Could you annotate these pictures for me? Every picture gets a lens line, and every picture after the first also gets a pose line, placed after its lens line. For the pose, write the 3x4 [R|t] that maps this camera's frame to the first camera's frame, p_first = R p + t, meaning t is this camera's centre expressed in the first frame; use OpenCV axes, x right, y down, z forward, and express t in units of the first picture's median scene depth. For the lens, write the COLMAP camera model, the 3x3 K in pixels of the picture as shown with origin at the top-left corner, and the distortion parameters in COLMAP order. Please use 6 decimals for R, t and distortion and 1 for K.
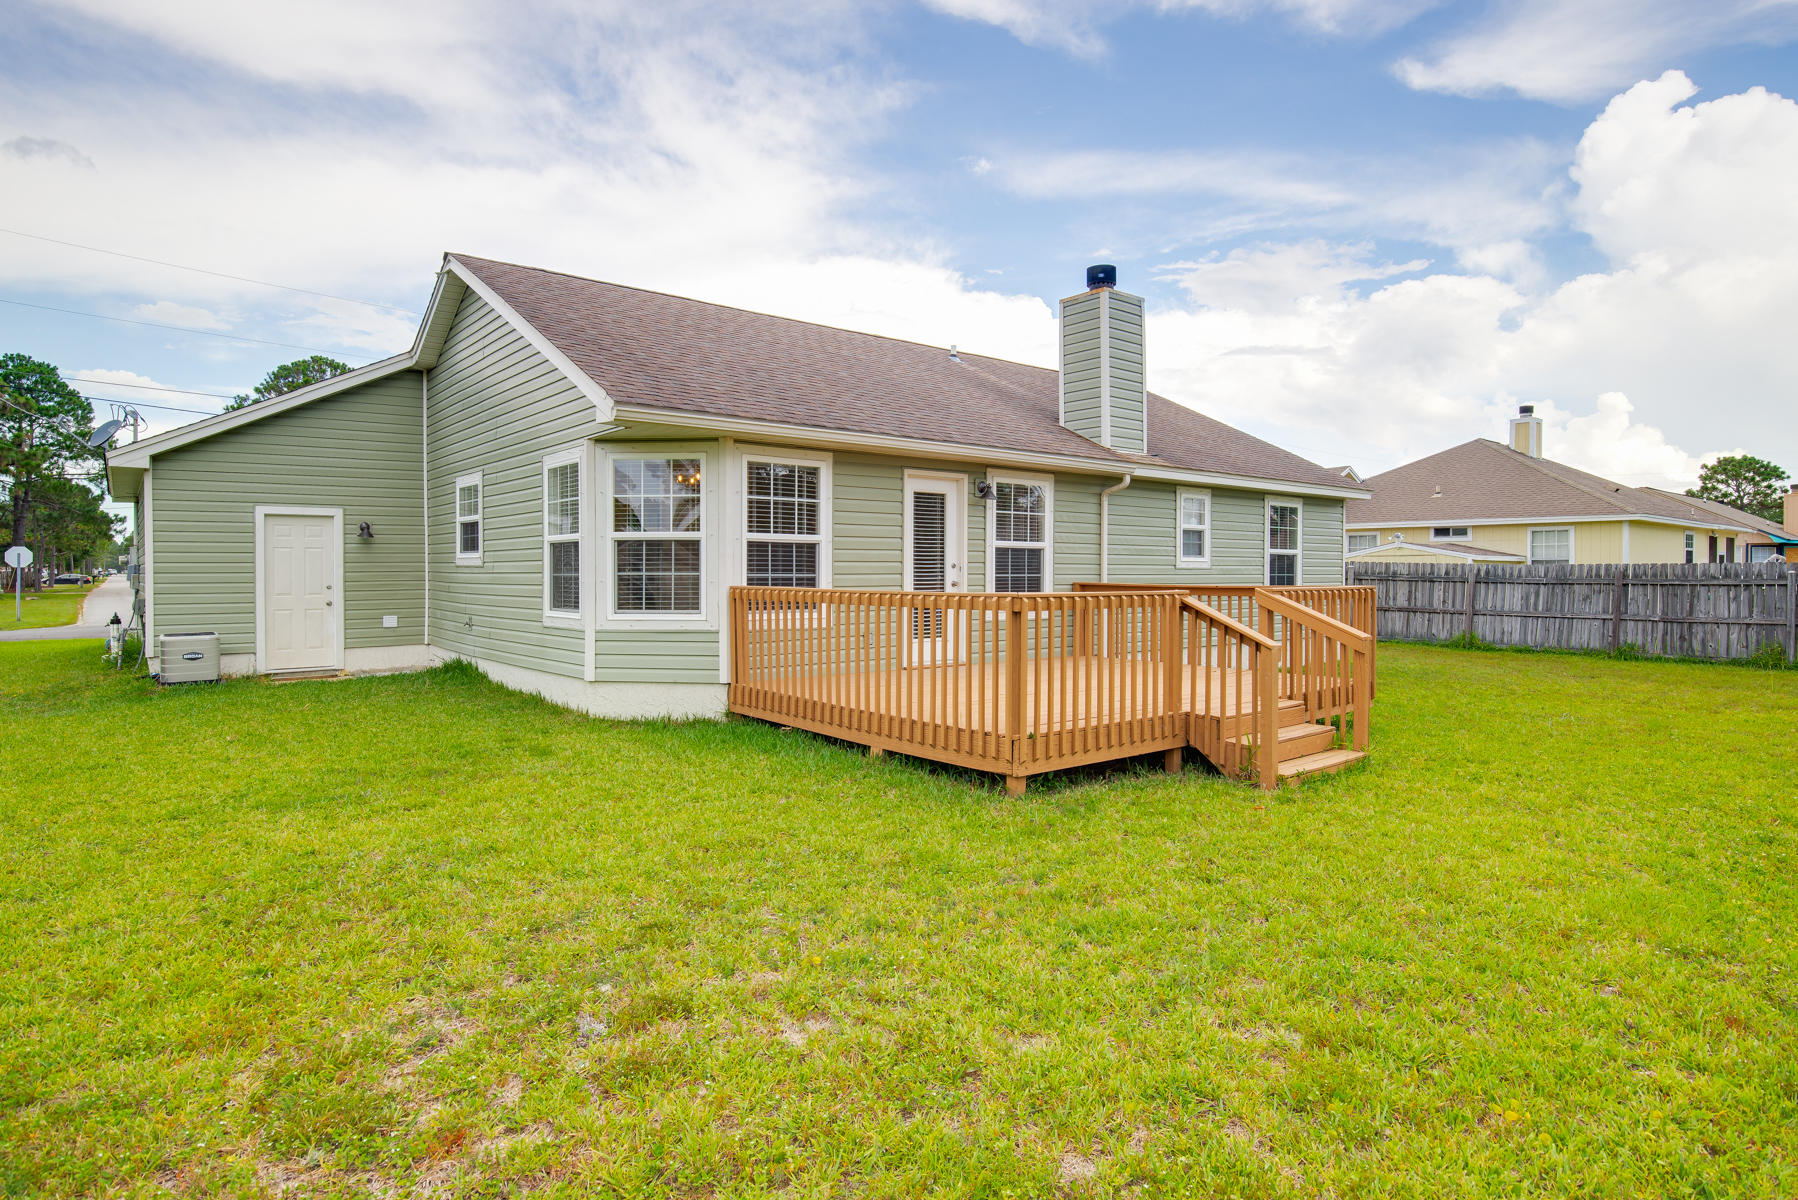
lens RADIAL K [[954.8, 0, 899.0], [0, 954.8, 600.0], [0, 0, 1]] dist [-0.000267, 0.000007]
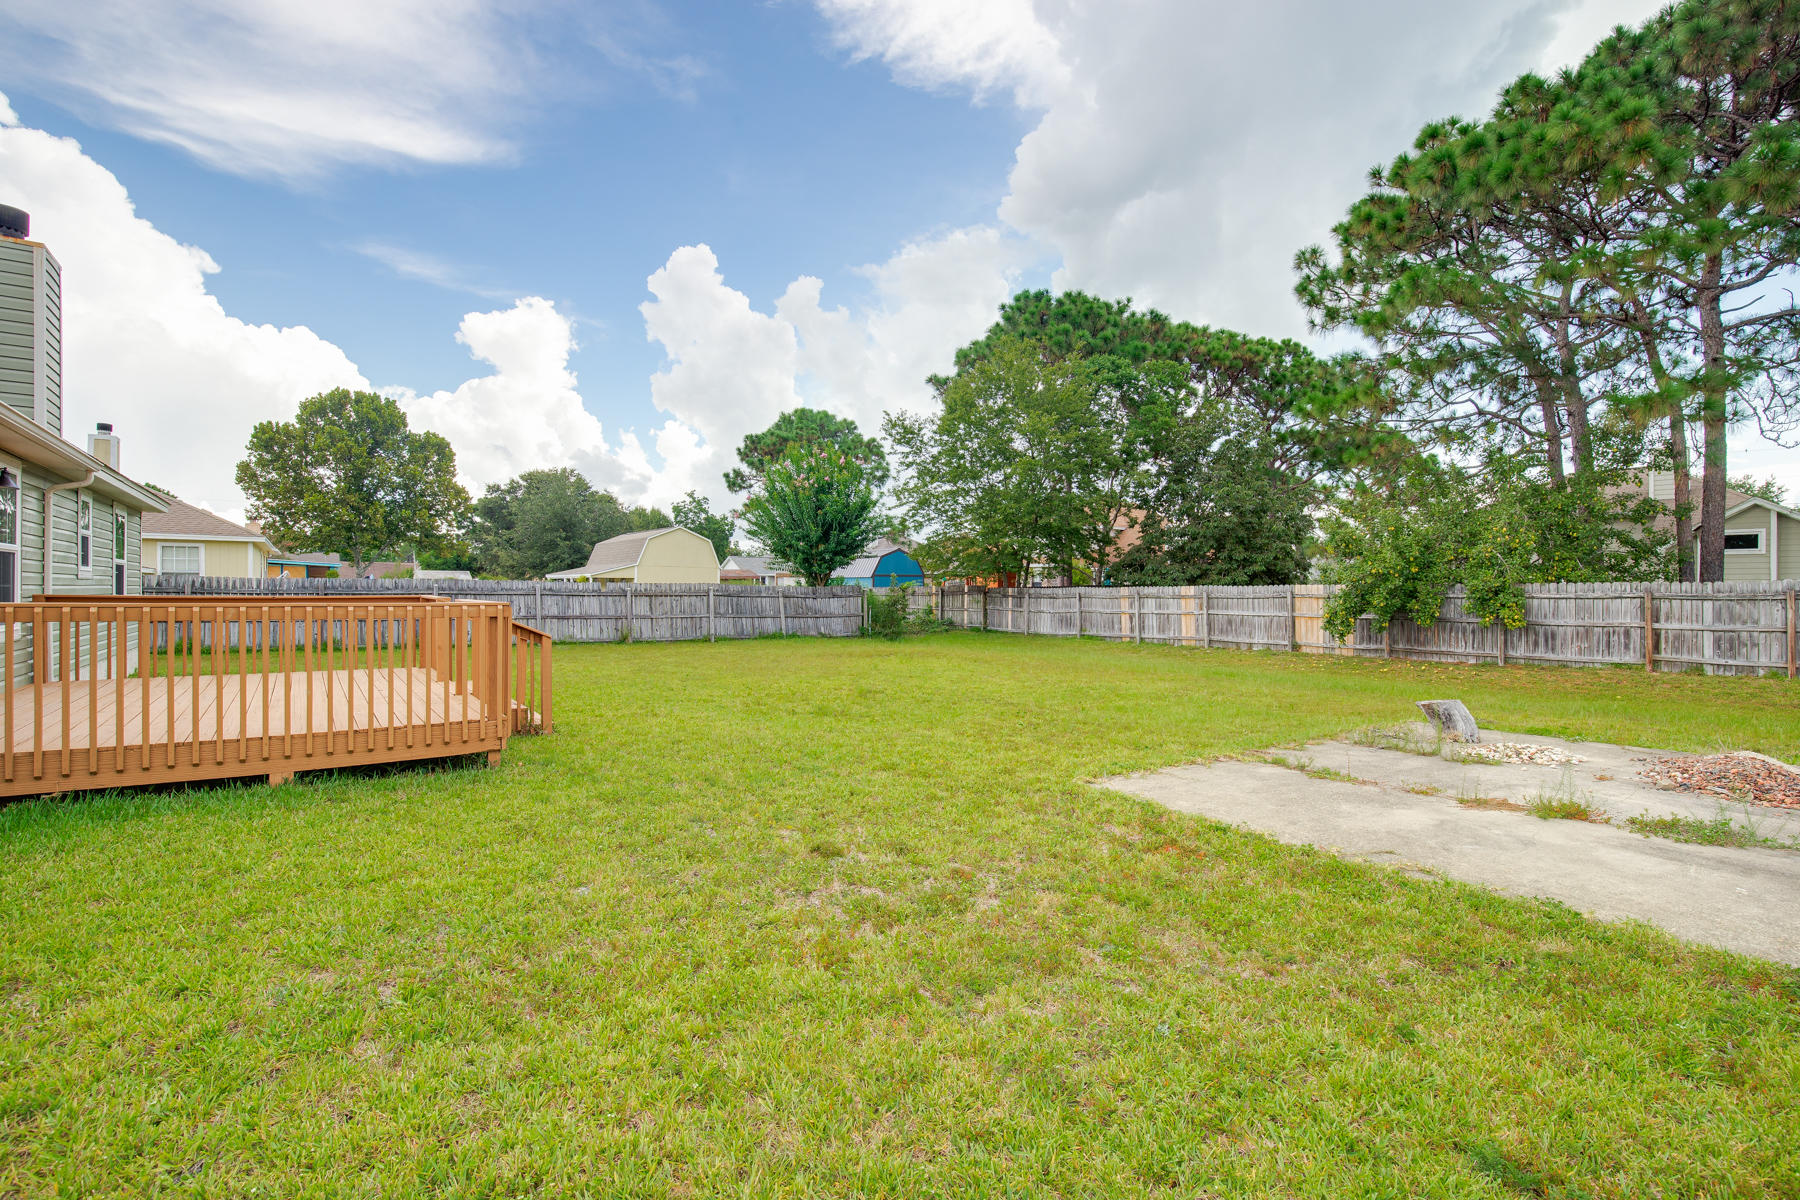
lens RADIAL K [[832.7, 0, 904.9], [0, 832.7, 586.3], [0, 0, 1]] dist [-0.034932, 0.006546]
pose [[0.068471, 0.004712, 0.997642, -0.280882], [0.021956, 0.999740, -0.006229, -0.002372], [-0.997411, 0.022330, 0.068350, 0.127808]]
